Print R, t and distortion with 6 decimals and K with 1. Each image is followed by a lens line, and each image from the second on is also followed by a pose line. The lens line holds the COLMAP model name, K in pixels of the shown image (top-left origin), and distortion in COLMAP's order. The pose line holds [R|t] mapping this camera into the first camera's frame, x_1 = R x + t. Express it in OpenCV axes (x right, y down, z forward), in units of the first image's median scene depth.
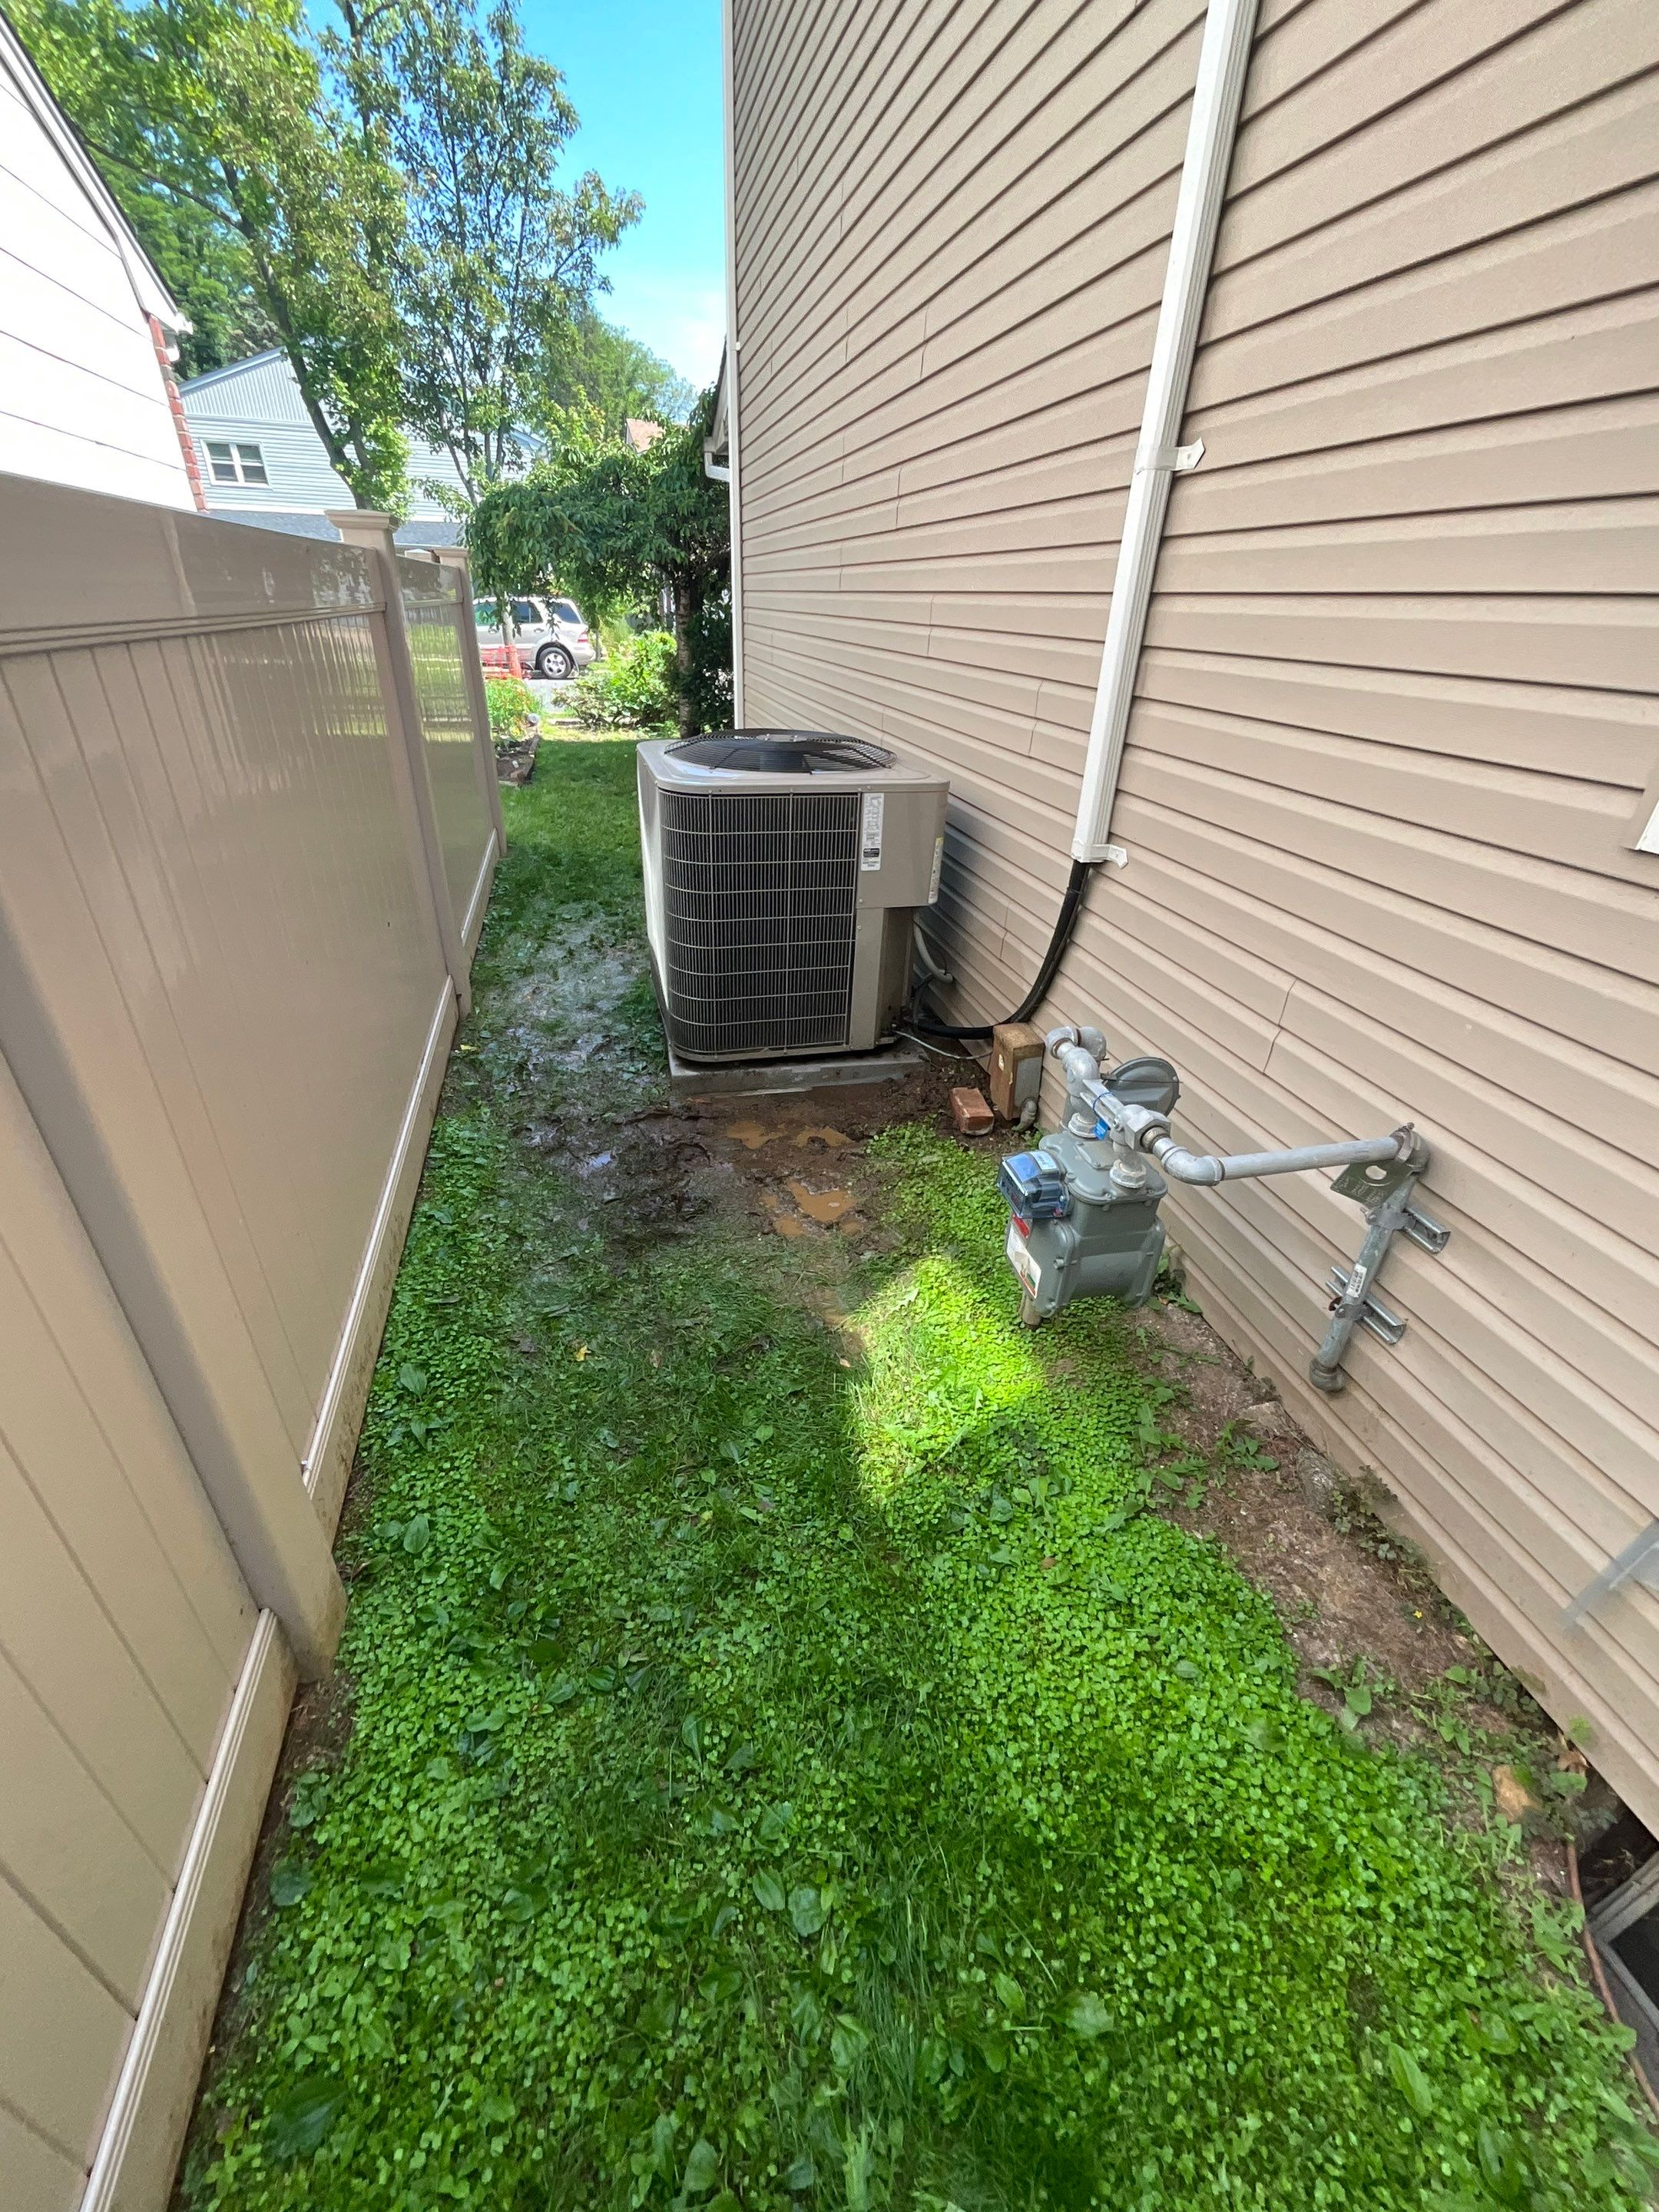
lens RADIAL K [[899.0, 0, 828.3], [0, 899.0, 1109.3], [0, 0, 1]] dist [-0.000185, -0.000096]
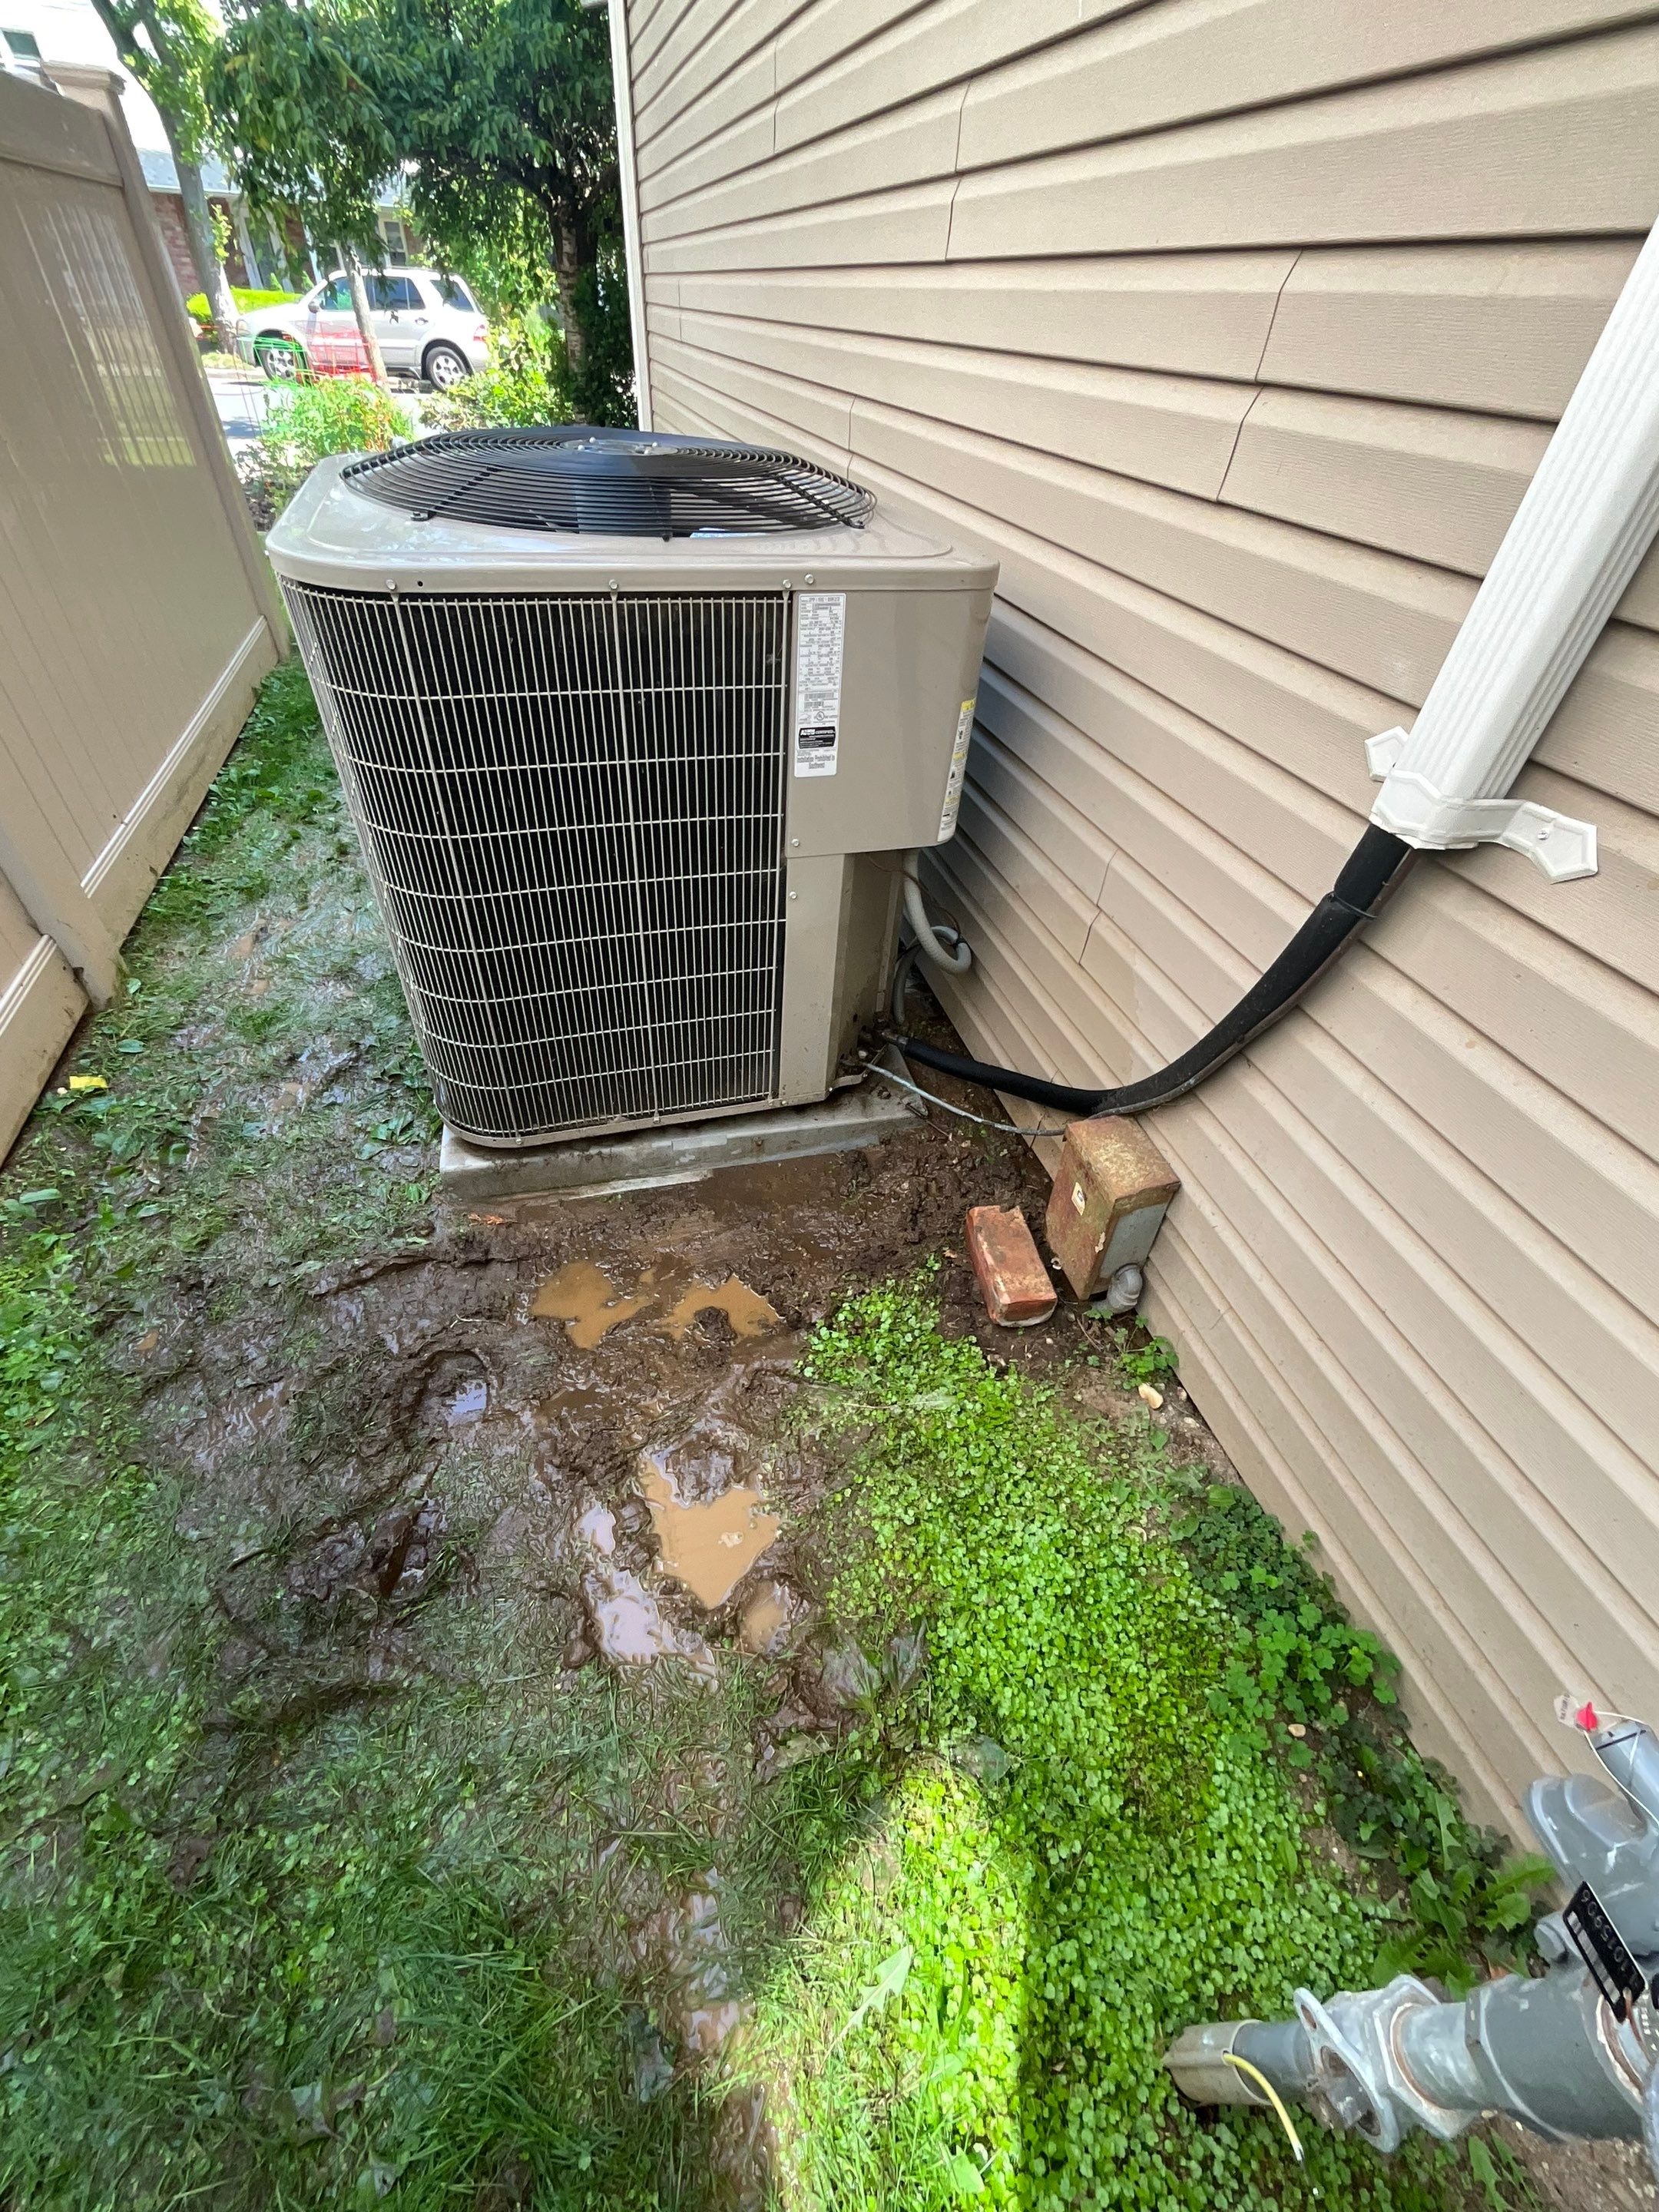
lens RADIAL K [[899.0, 0, 822.6], [0, 899.0, 1101.7], [0, 0, 1]] dist [-0.000185, -0.000096]
pose [[0.999622, -0.001512, 0.027446, 0.036777], [-0.004230, 0.978129, 0.207954, -0.192309], [-0.027161, -0.207992, 0.977753, 0.501528]]
